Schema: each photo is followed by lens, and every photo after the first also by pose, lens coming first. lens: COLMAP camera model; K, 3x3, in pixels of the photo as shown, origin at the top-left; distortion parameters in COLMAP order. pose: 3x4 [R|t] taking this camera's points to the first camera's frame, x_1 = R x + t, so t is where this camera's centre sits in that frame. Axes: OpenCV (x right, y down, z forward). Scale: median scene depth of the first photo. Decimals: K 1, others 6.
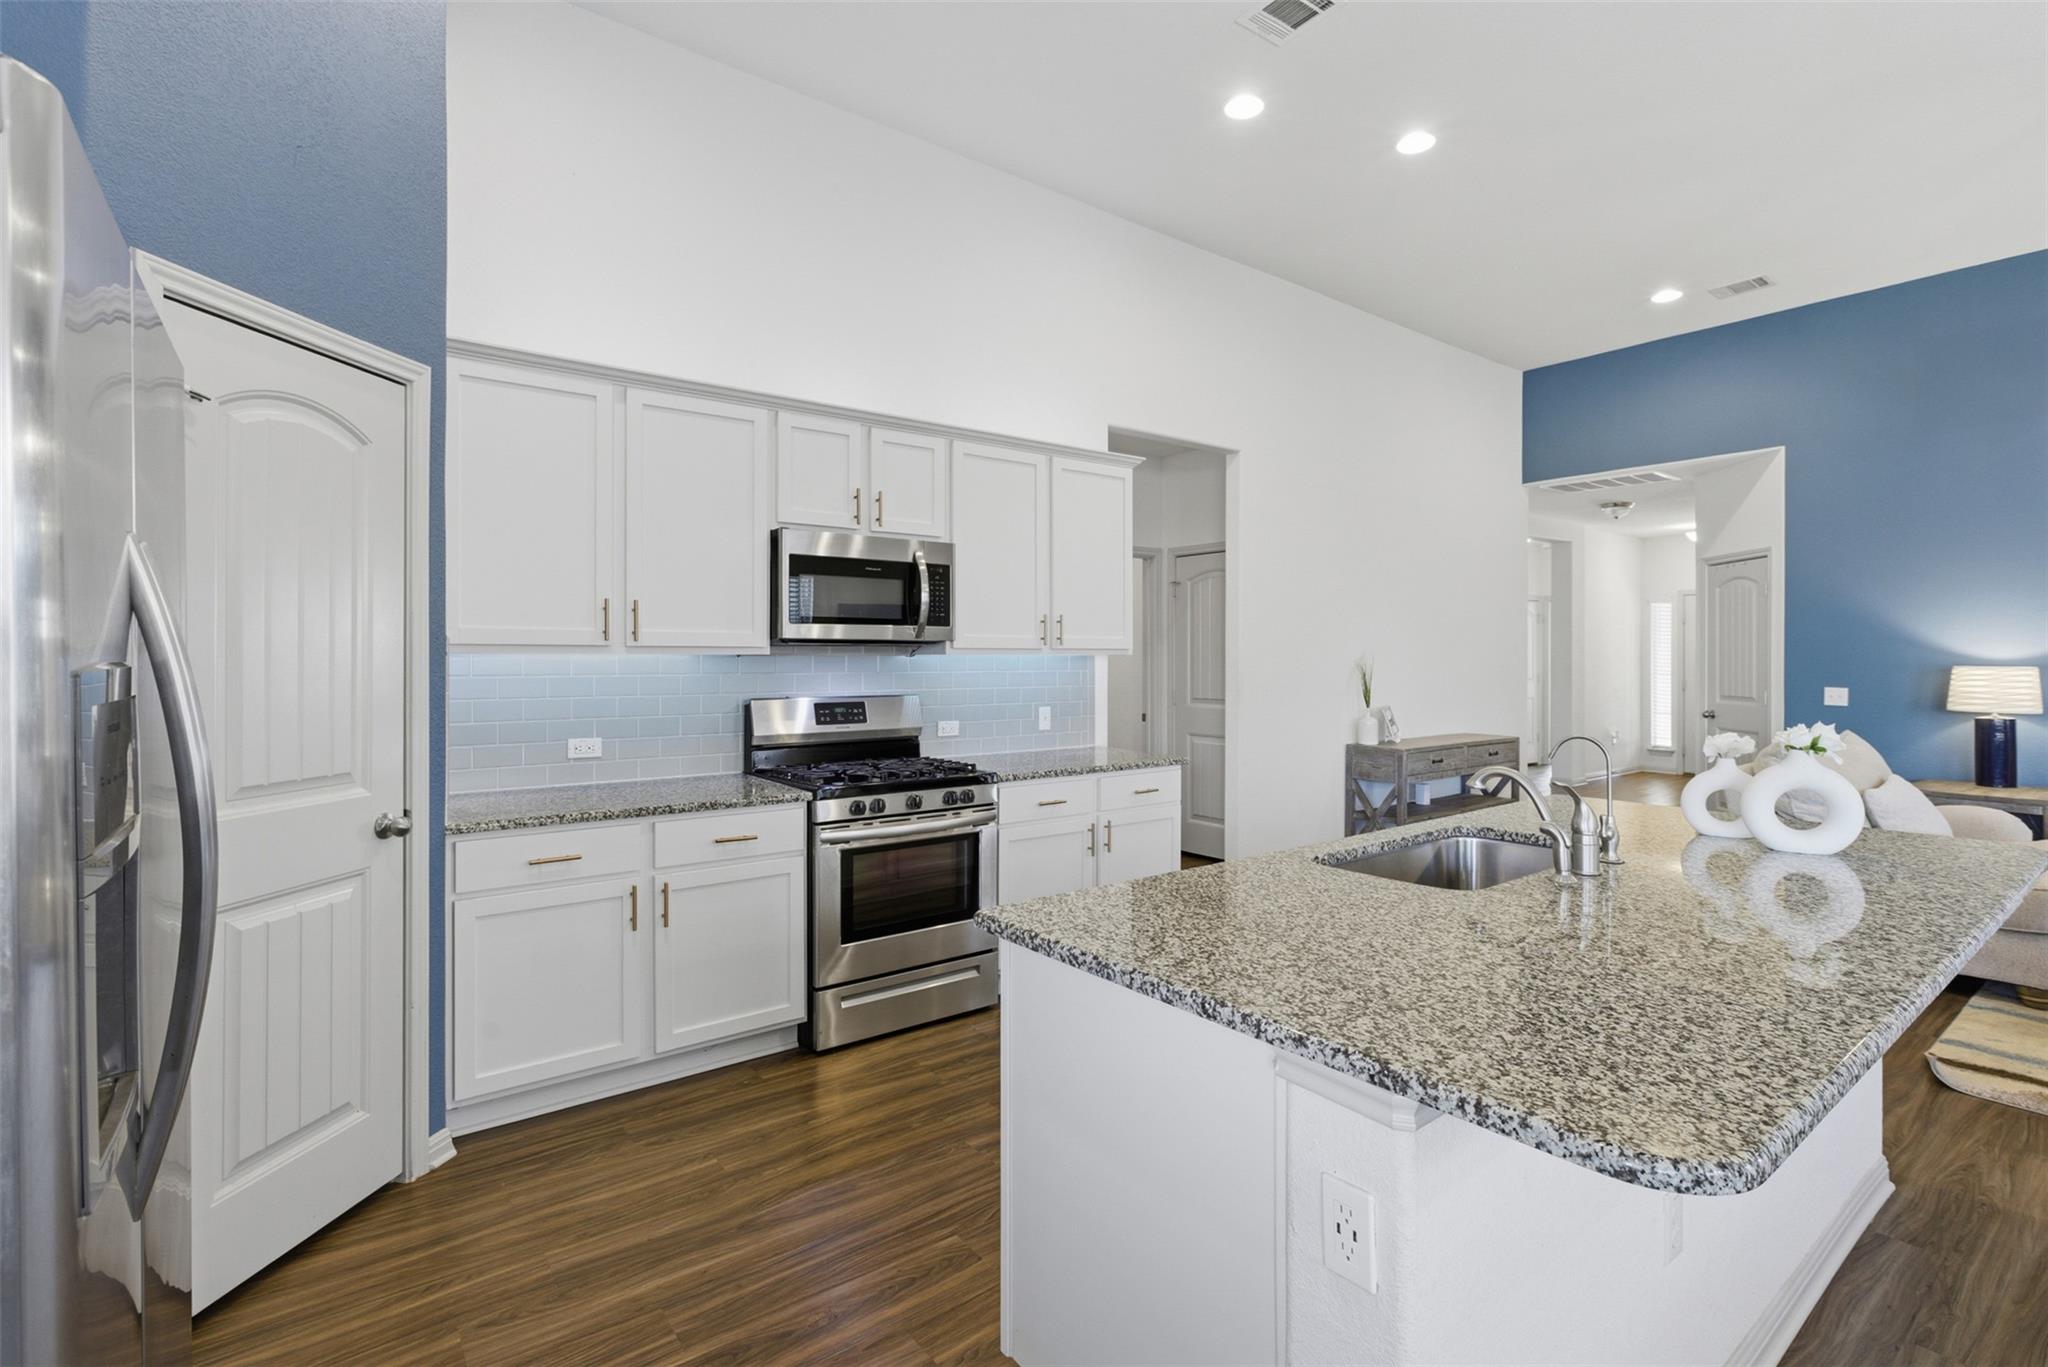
lens RADIAL K [[937.5, 0, 1029.1], [0, 937.5, 650.1], [0, 0, 1]] dist [-0.002465, -0.000861]
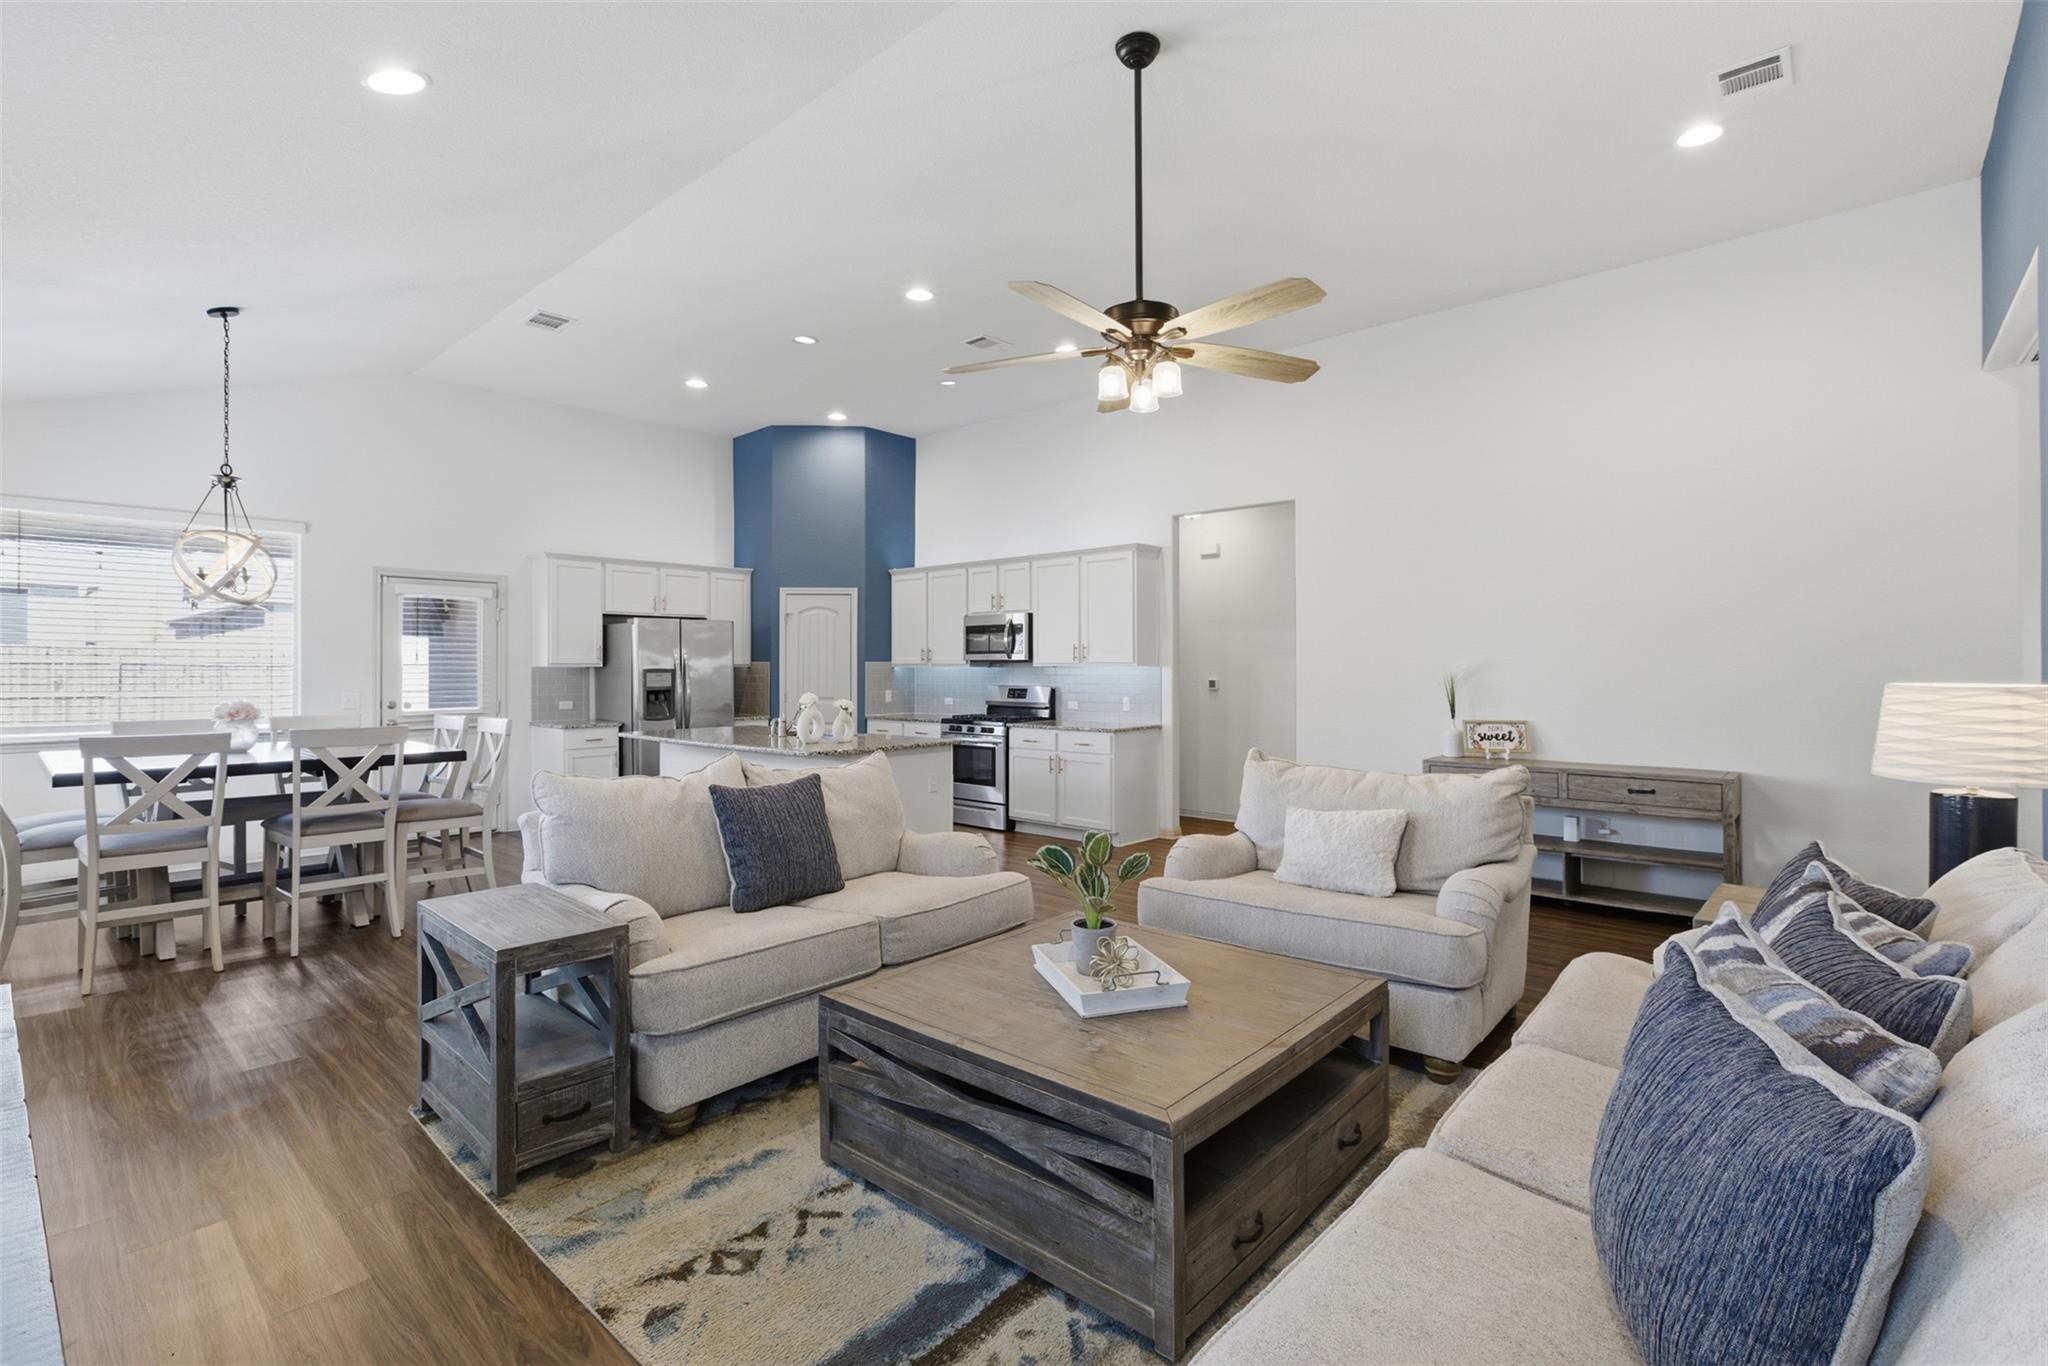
lens RADIAL K [[937.5, 0, 1020.9], [0, 937.5, 667.4], [0, 0, 1]] dist [-0.002465, -0.000861]
pose [[0.192308, -0.002754, -0.981331, 2.101954], [0.007641, 0.999970, -0.001309, 0.010185], [0.981305, -0.007246, 0.192323, 0.639829]]
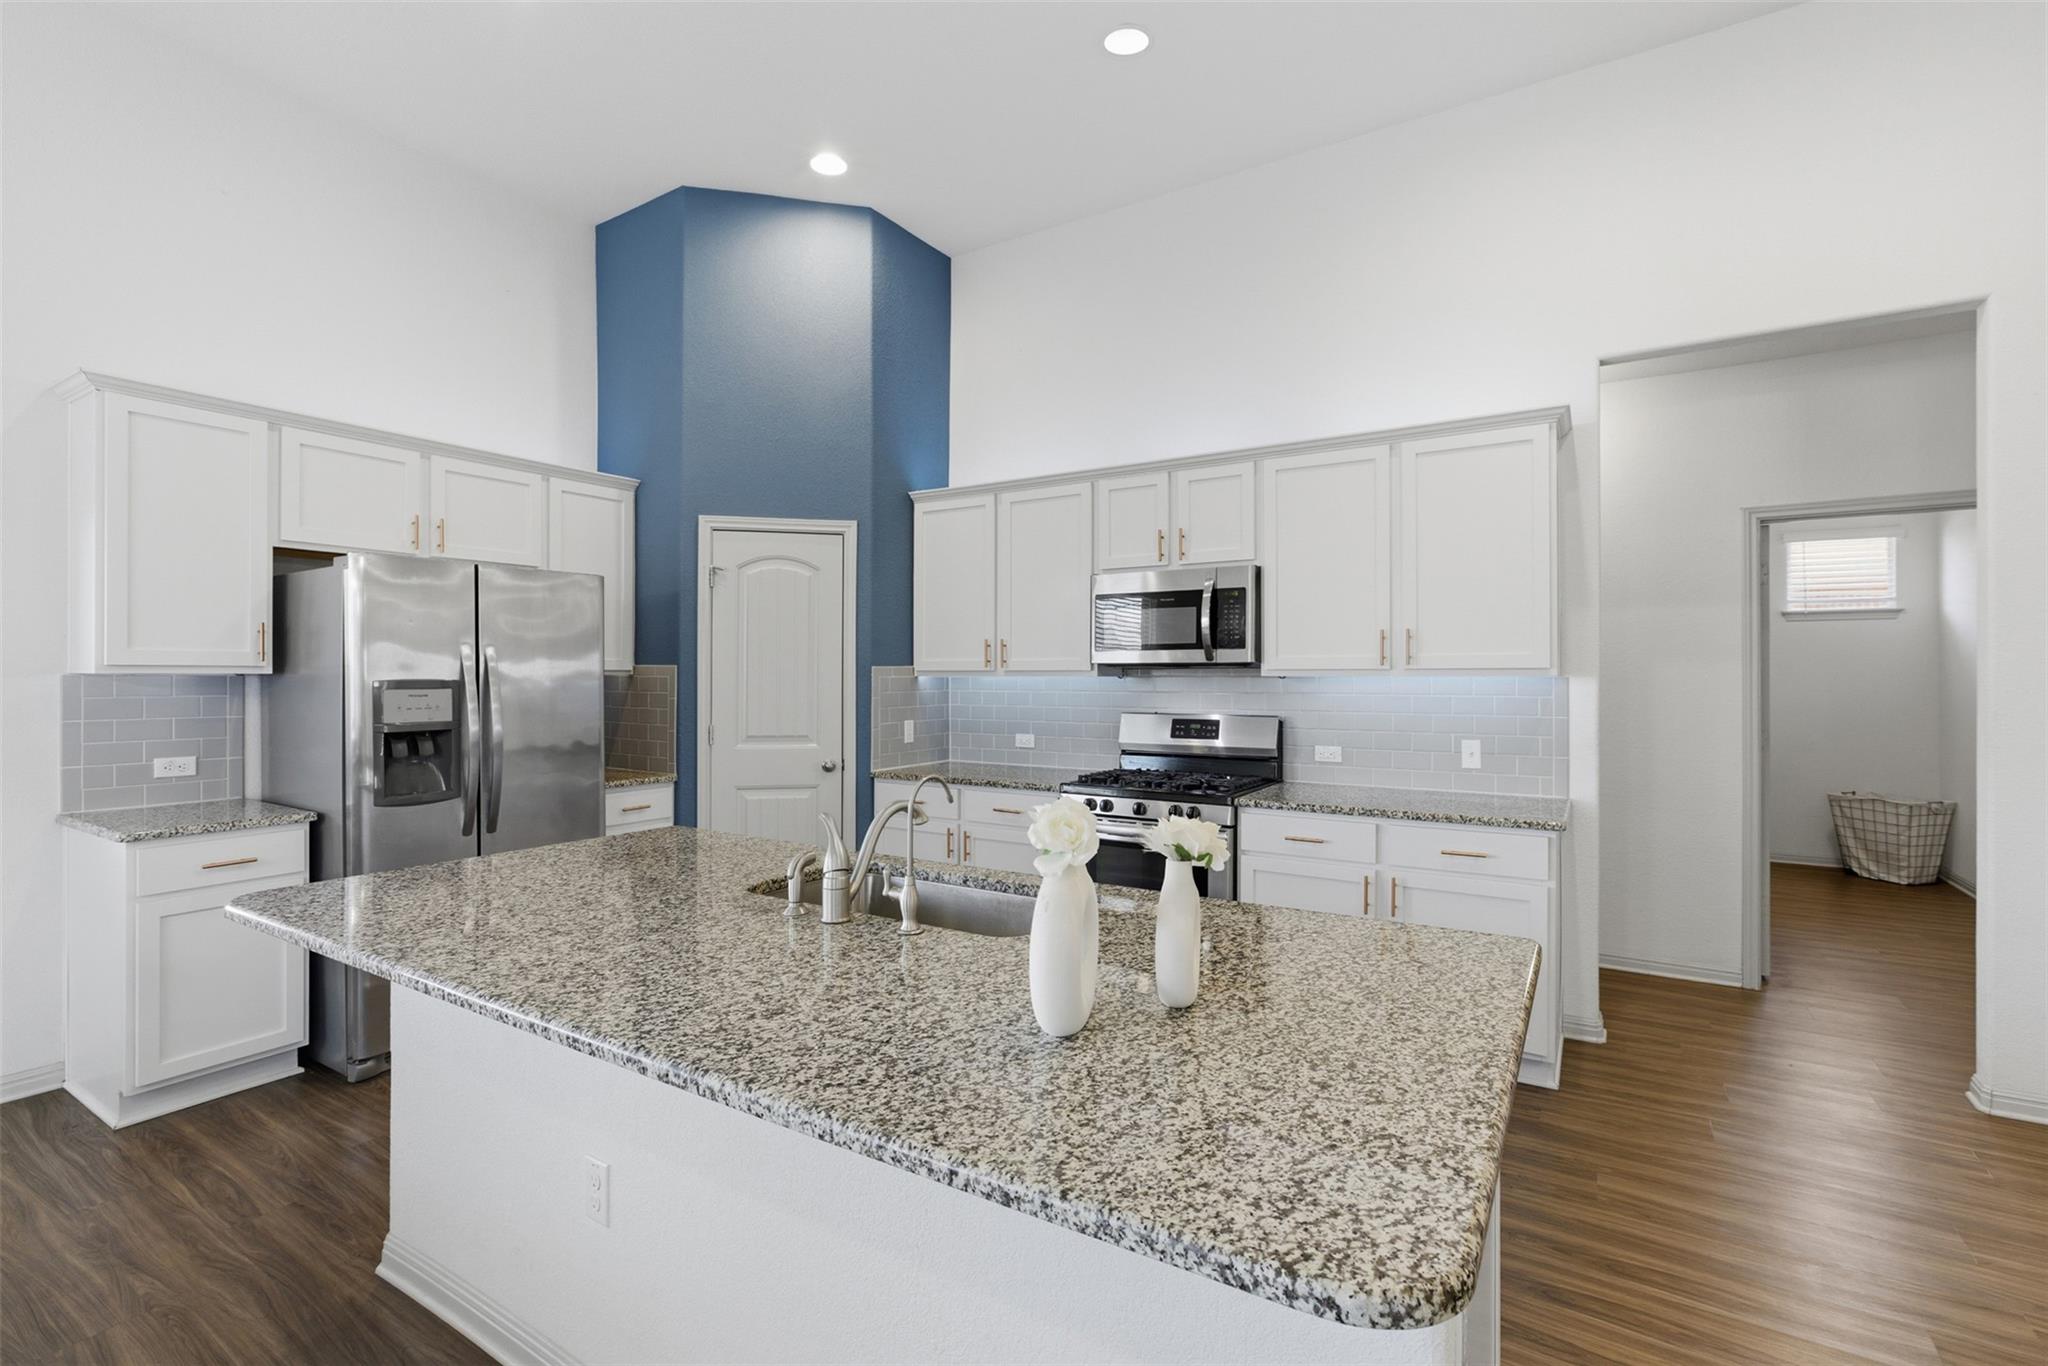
lens RADIAL K [[937.5, 0, 1033.0], [0, 937.5, 675.1], [0, 0, 1]] dist [-0.002465, -0.000861]
pose [[0.359348, -0.003190, -0.933198, 0.834105], [0.004774, 0.999987, -0.001580, 0.003848], [0.933191, -0.003887, 0.359359, 0.458012]]
